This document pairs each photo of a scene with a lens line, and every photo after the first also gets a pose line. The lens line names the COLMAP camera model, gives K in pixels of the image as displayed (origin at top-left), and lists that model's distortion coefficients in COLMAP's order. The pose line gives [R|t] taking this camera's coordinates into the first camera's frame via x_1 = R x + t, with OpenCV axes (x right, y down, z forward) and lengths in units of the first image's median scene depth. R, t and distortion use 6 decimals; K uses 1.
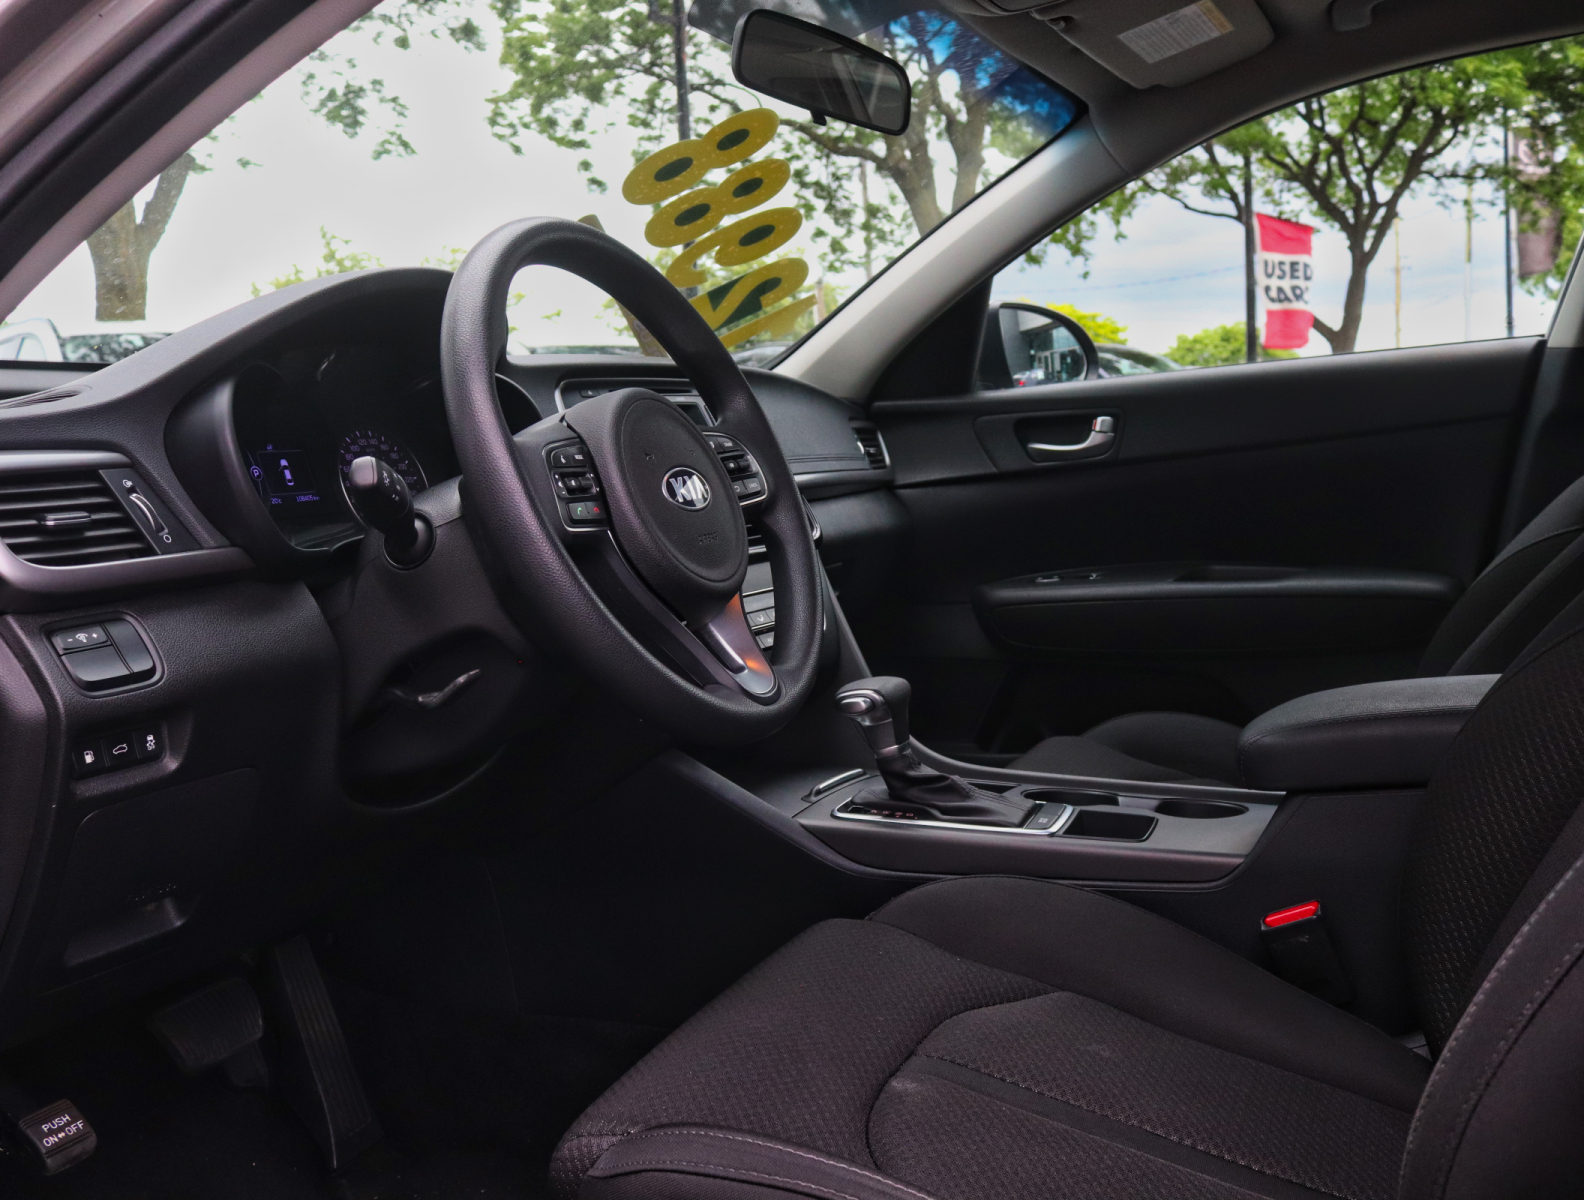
lens RADIAL K [[1488.9, 0, 792.8], [0, 1488.9, 535.3], [0, 0, 1]] dist [-0.194842, 0.184231]
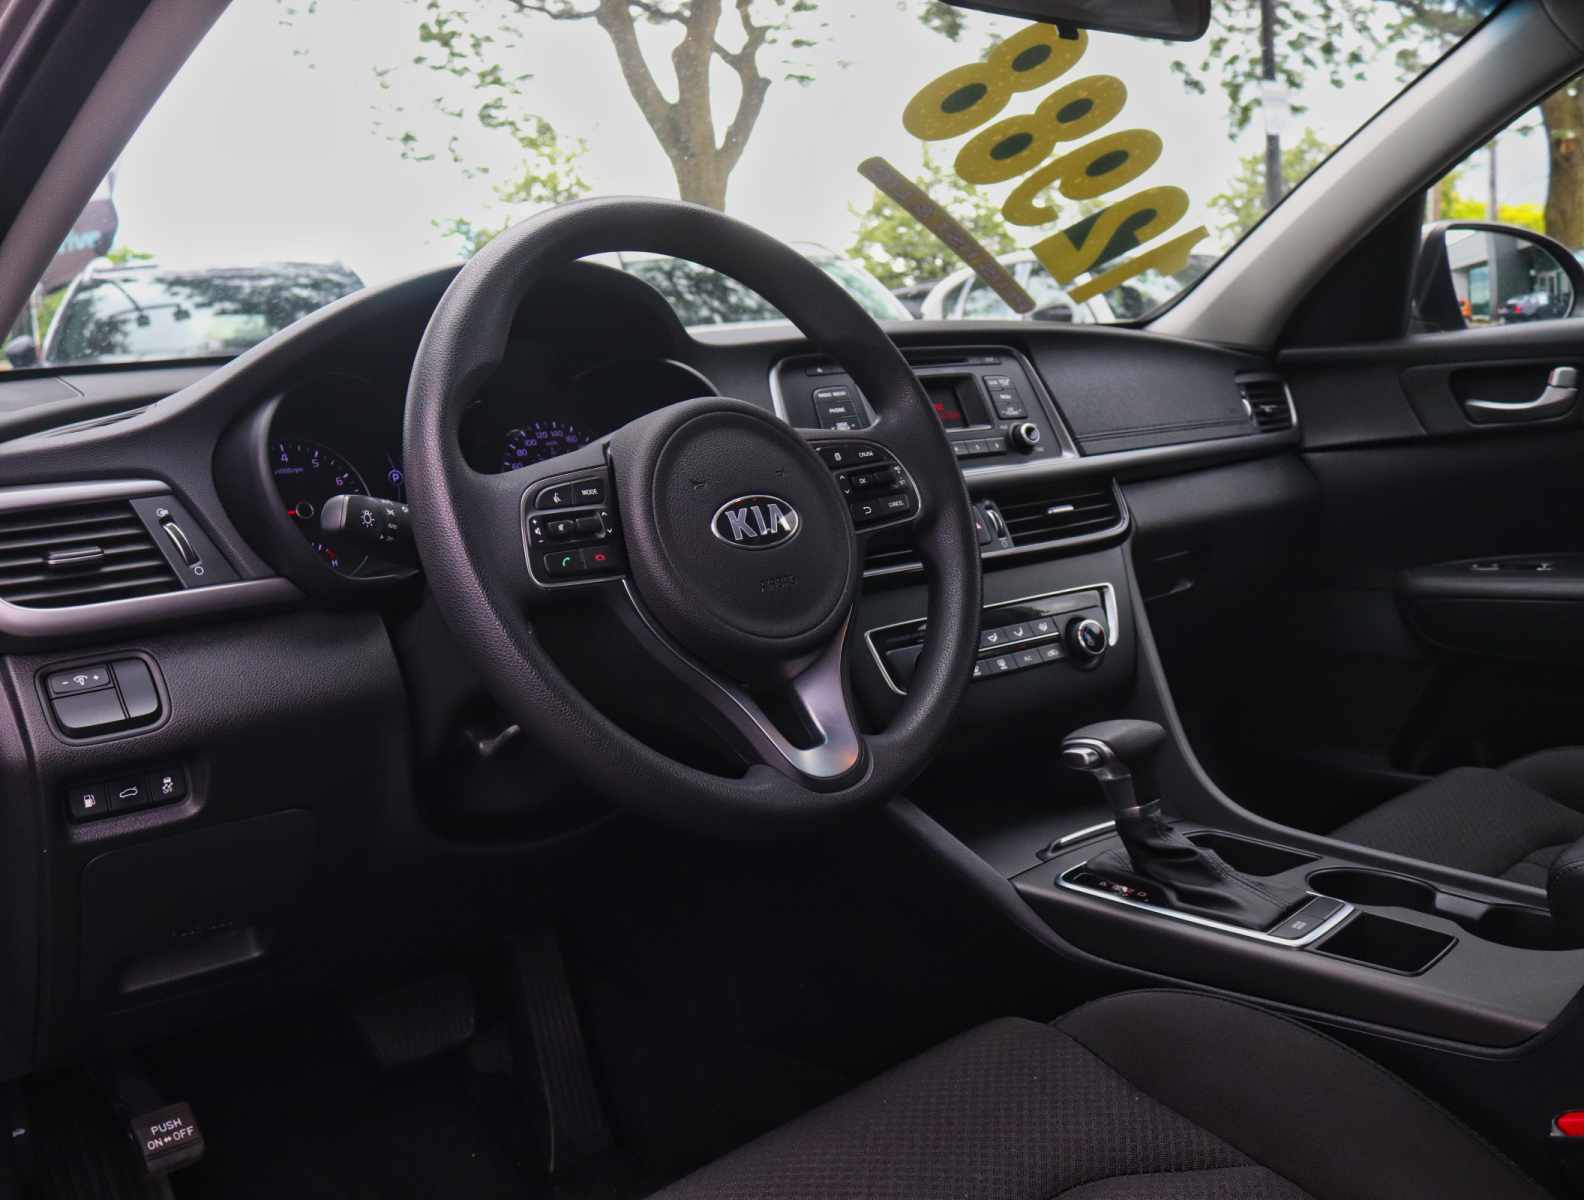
lens RADIAL K [[1488.9, 0, 792.8], [0, 1488.9, 535.3], [0, 0, 1]] dist [-0.194842, 0.184231]
pose [[0.918345, 0.032641, -0.394432, 0.221207], [-0.006625, 0.997721, 0.067142, -0.063990], [0.395725, -0.059046, 0.916469, 0.203443]]
